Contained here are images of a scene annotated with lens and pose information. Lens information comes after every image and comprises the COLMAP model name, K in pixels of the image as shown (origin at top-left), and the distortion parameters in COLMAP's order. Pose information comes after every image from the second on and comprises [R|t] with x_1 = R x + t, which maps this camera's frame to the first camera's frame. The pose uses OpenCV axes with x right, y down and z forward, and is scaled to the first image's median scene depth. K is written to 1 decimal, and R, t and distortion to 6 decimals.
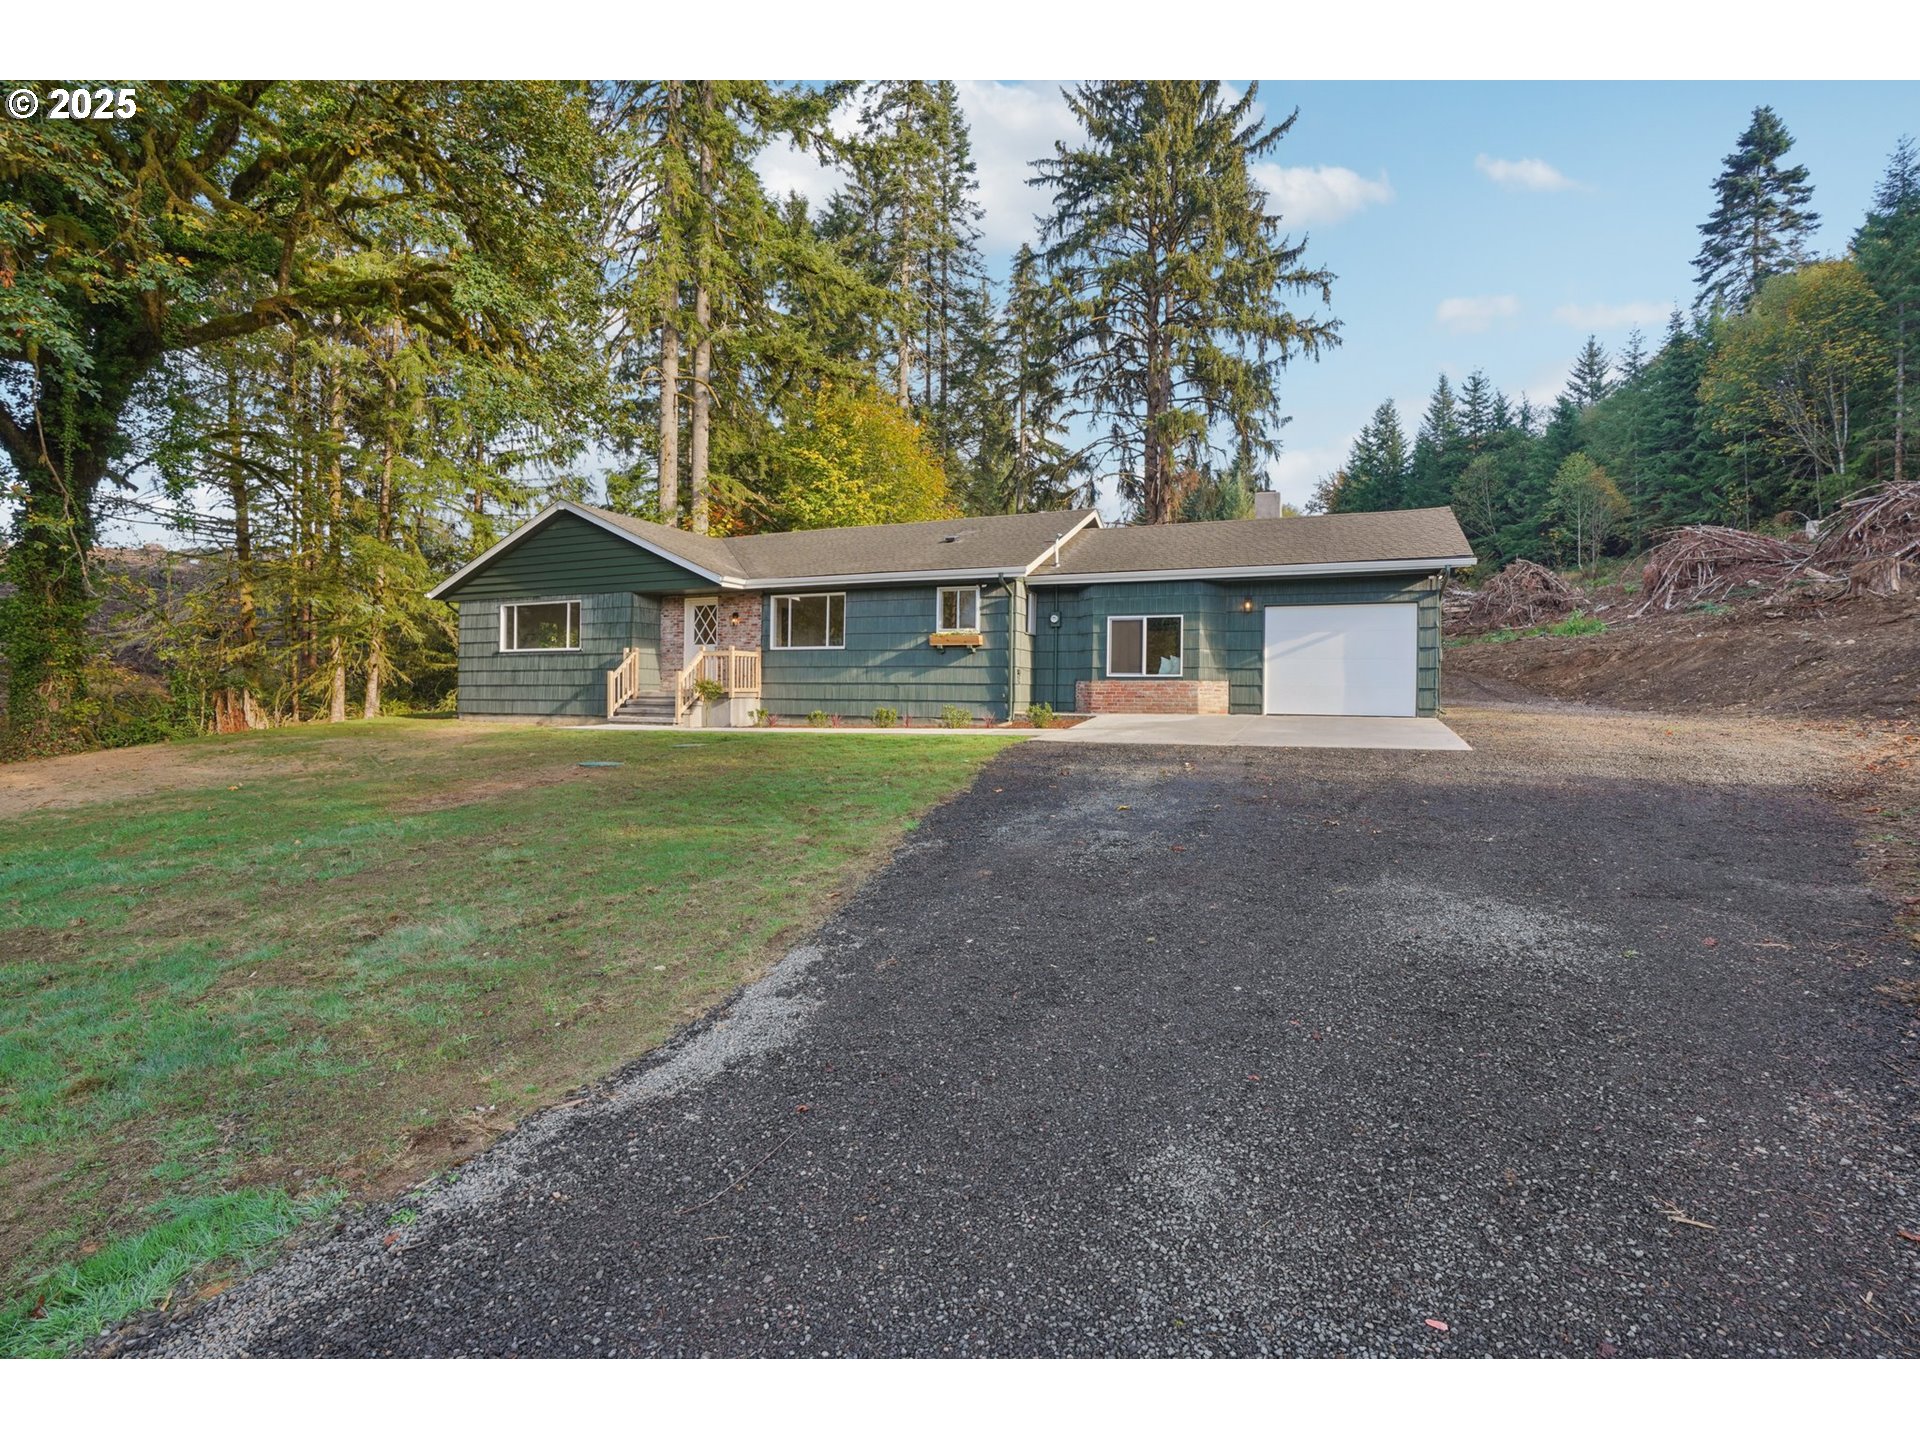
lens RADIAL K [[898.3, 0, 960.0], [0, 898.3, 720.0], [0, 0, 1]] dist [-0.065790, 0.026812]
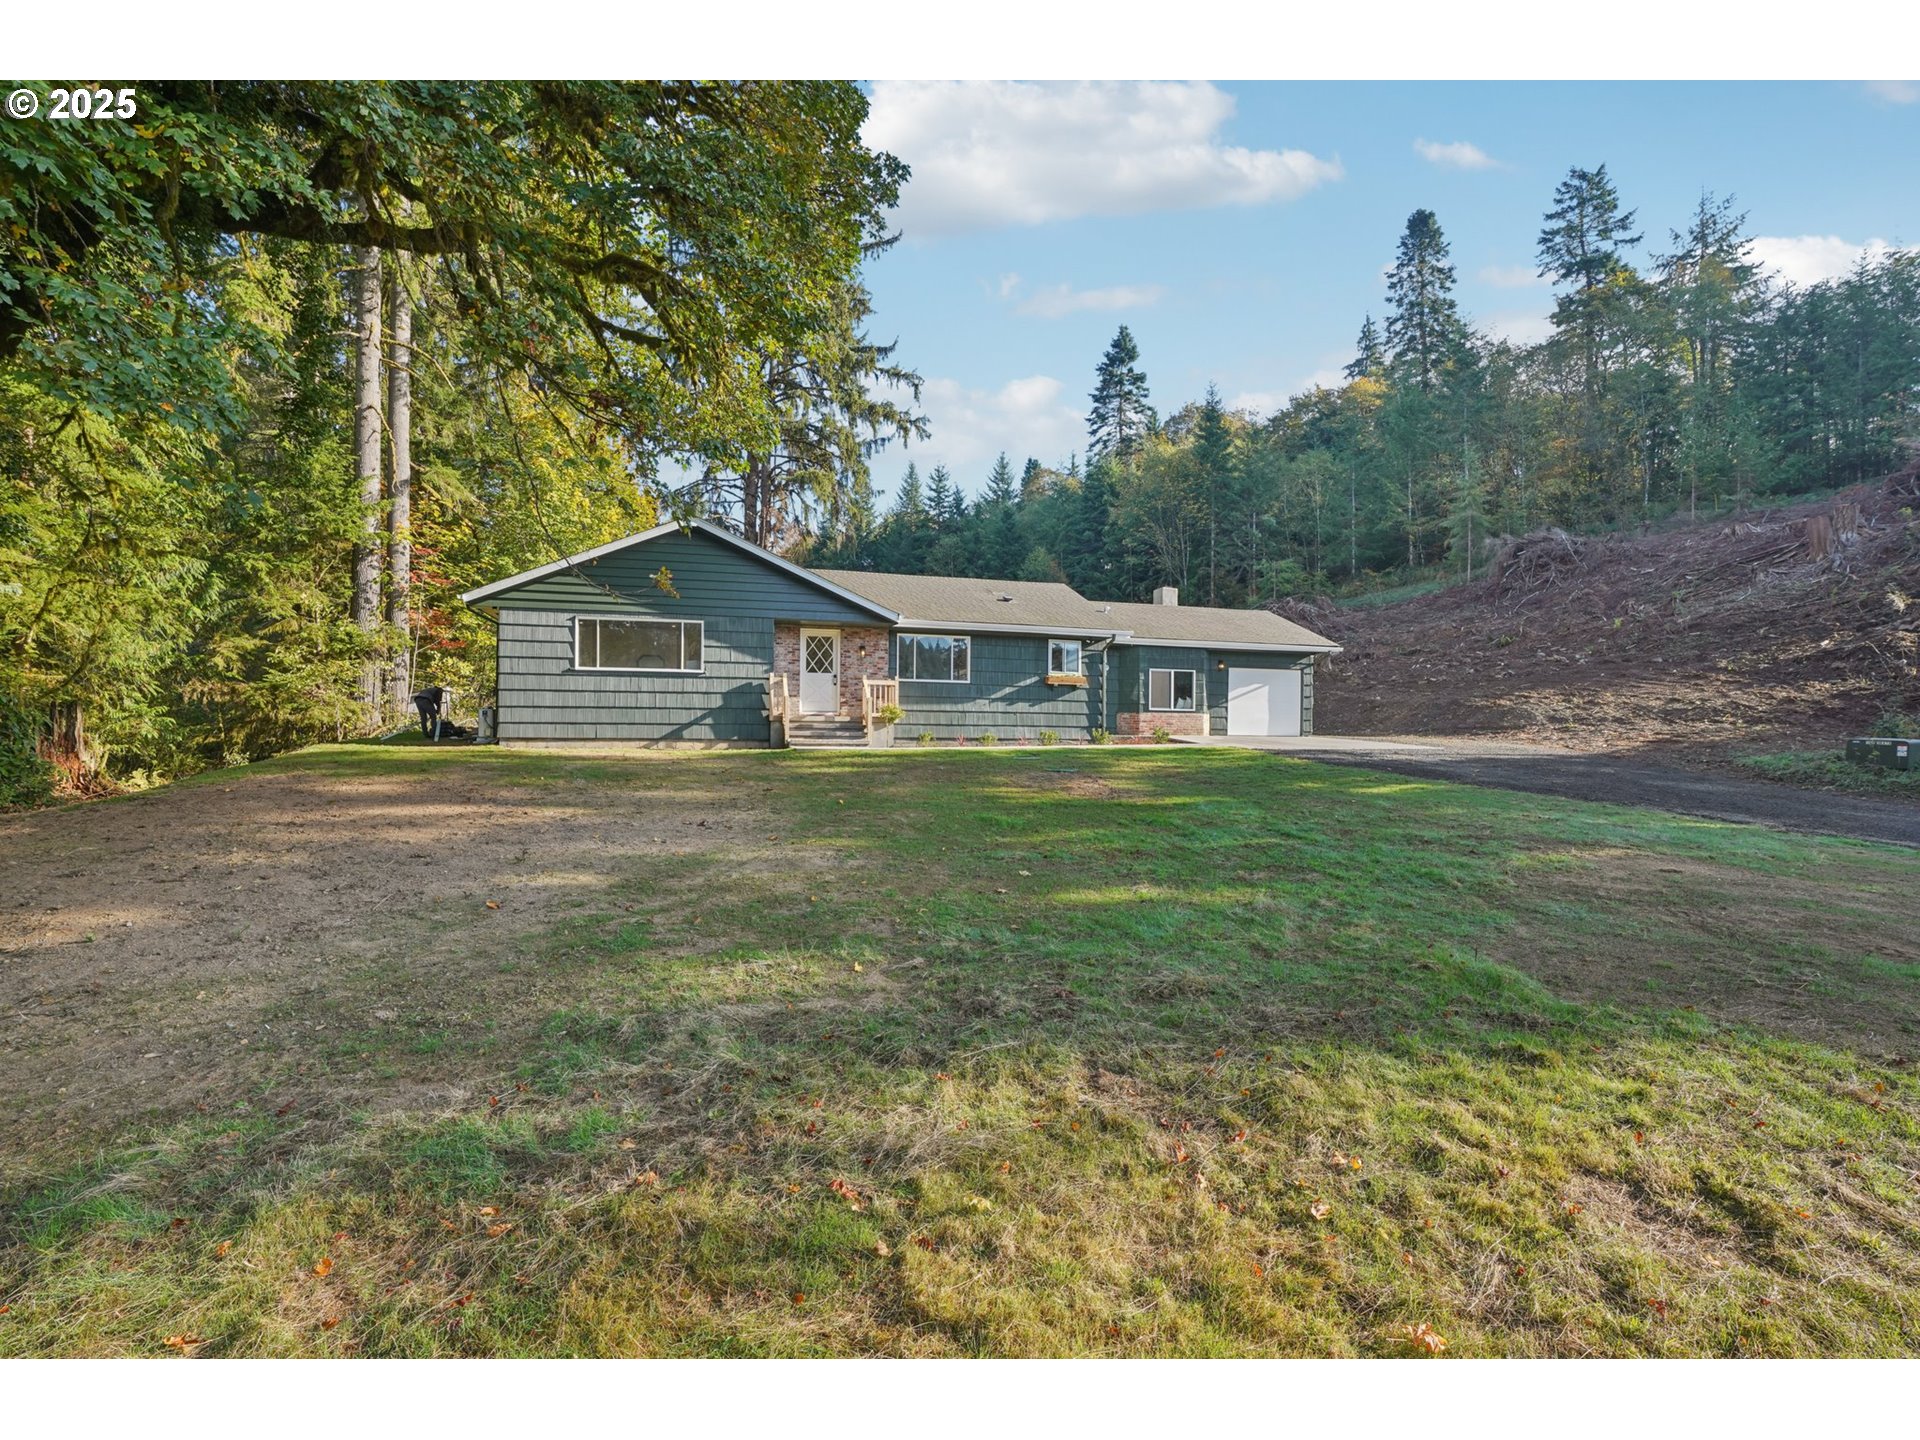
lens RADIAL K [[910.2, 0, 952.5], [0, 910.2, 757.3], [0, 0, 1]] dist [-0.071014, 0.027715]
pose [[0.777389, -0.013952, 0.628865, -0.305697], [0.014881, 0.999882, 0.003788, 0.005246], [-0.628844, 0.006414, 0.777505, 0.020183]]
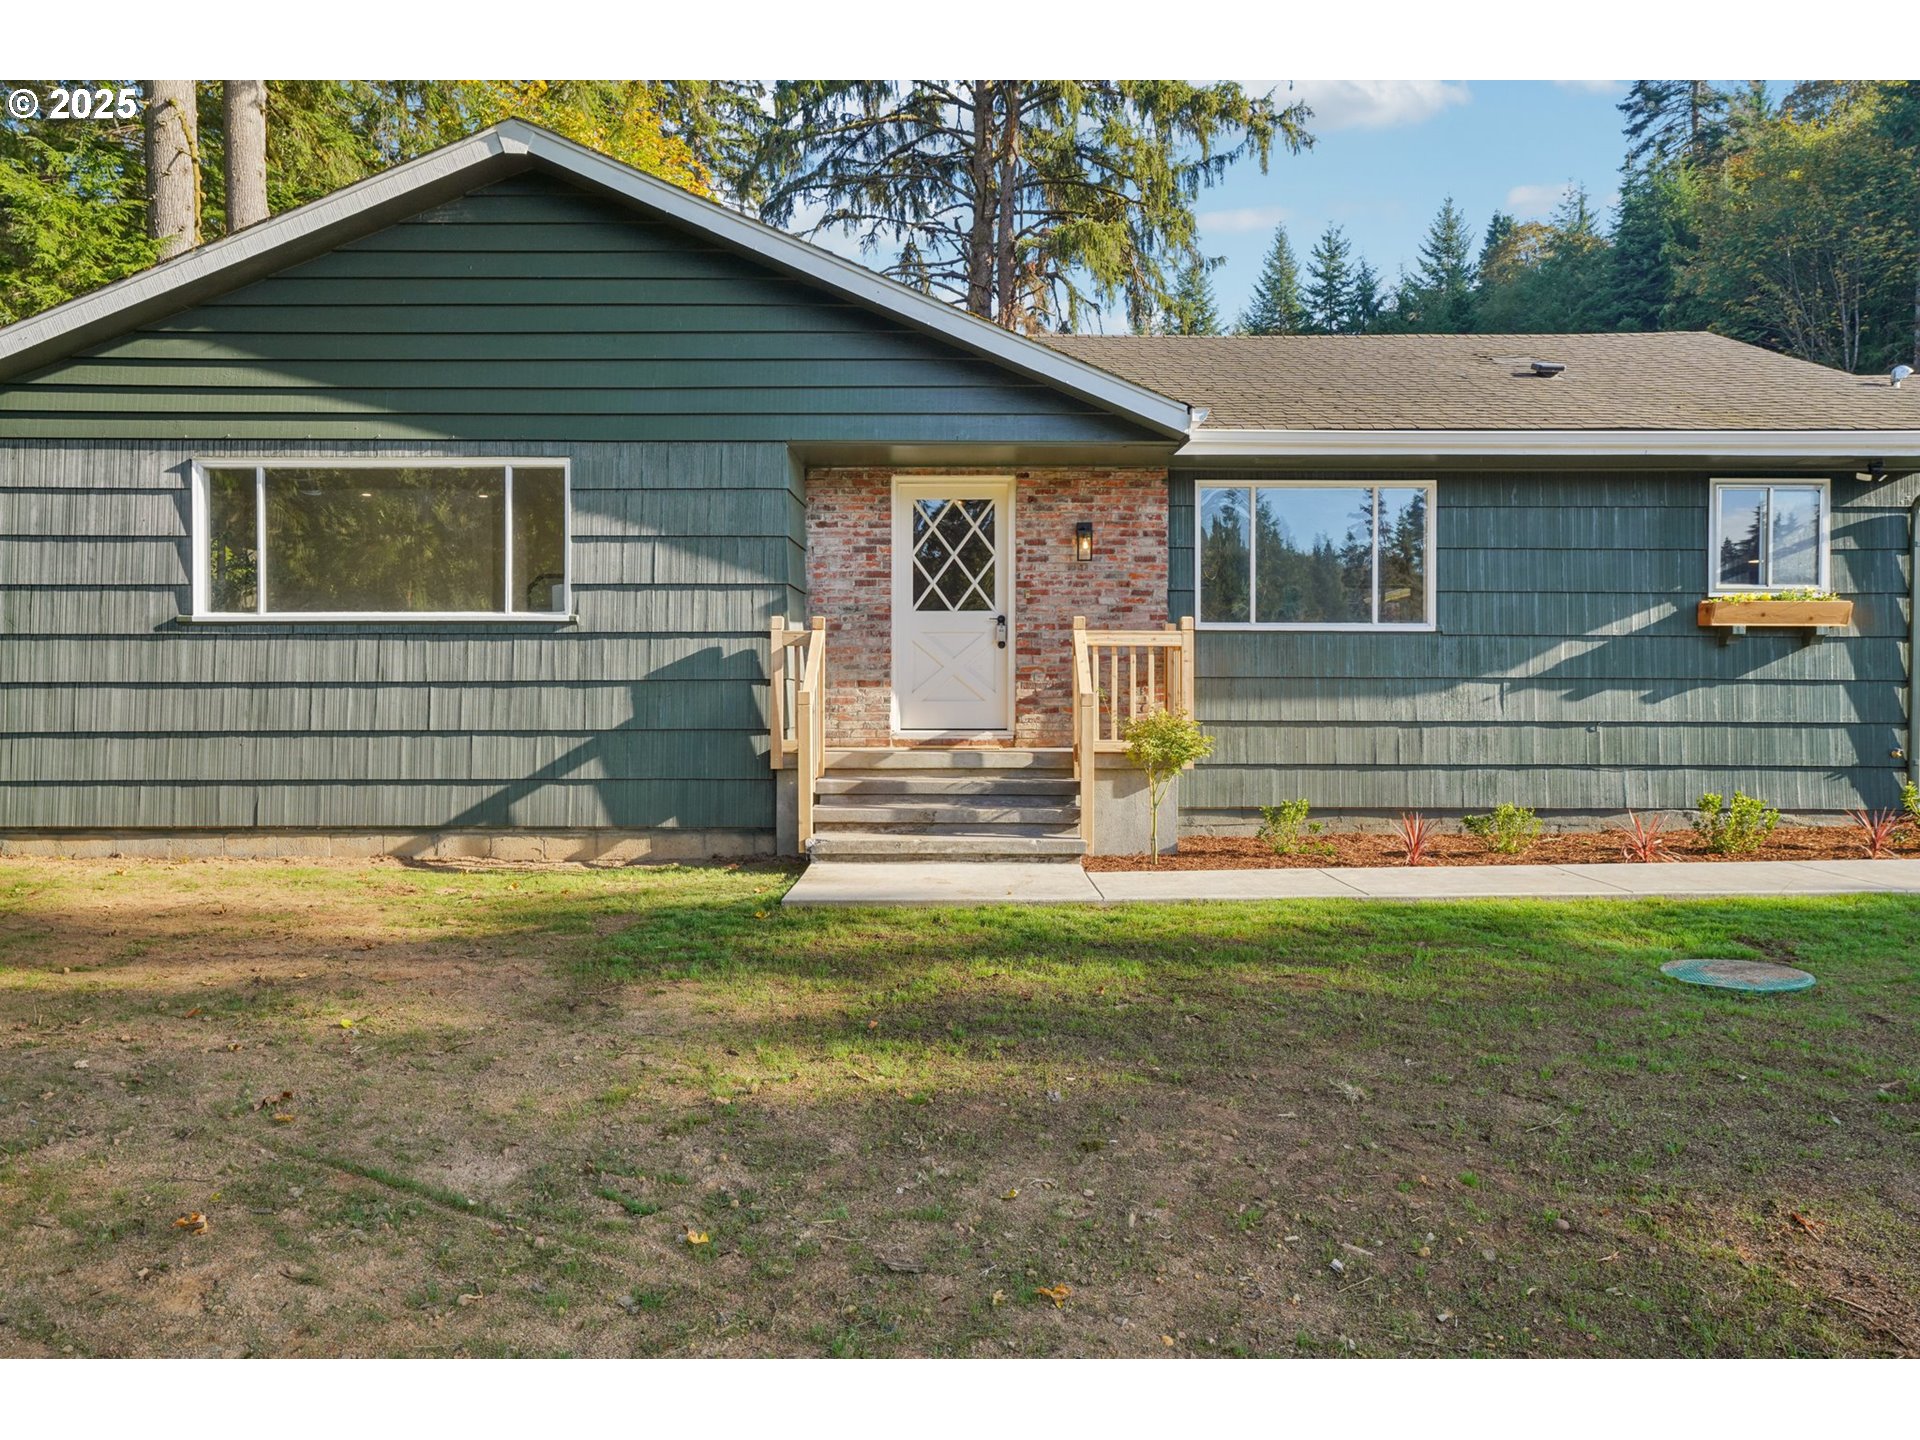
lens RADIAL K [[1391.1, 0, 960.0], [0, 1391.1, 720.0], [0, 0, 1]] dist [-0.004268, 0.050661]
pose [[0.919568, -0.013135, 0.392712, -0.179649], [0.018339, 0.999787, -0.009501, -0.013324], [-0.392503, 0.015939, 0.919613, 0.180352]]
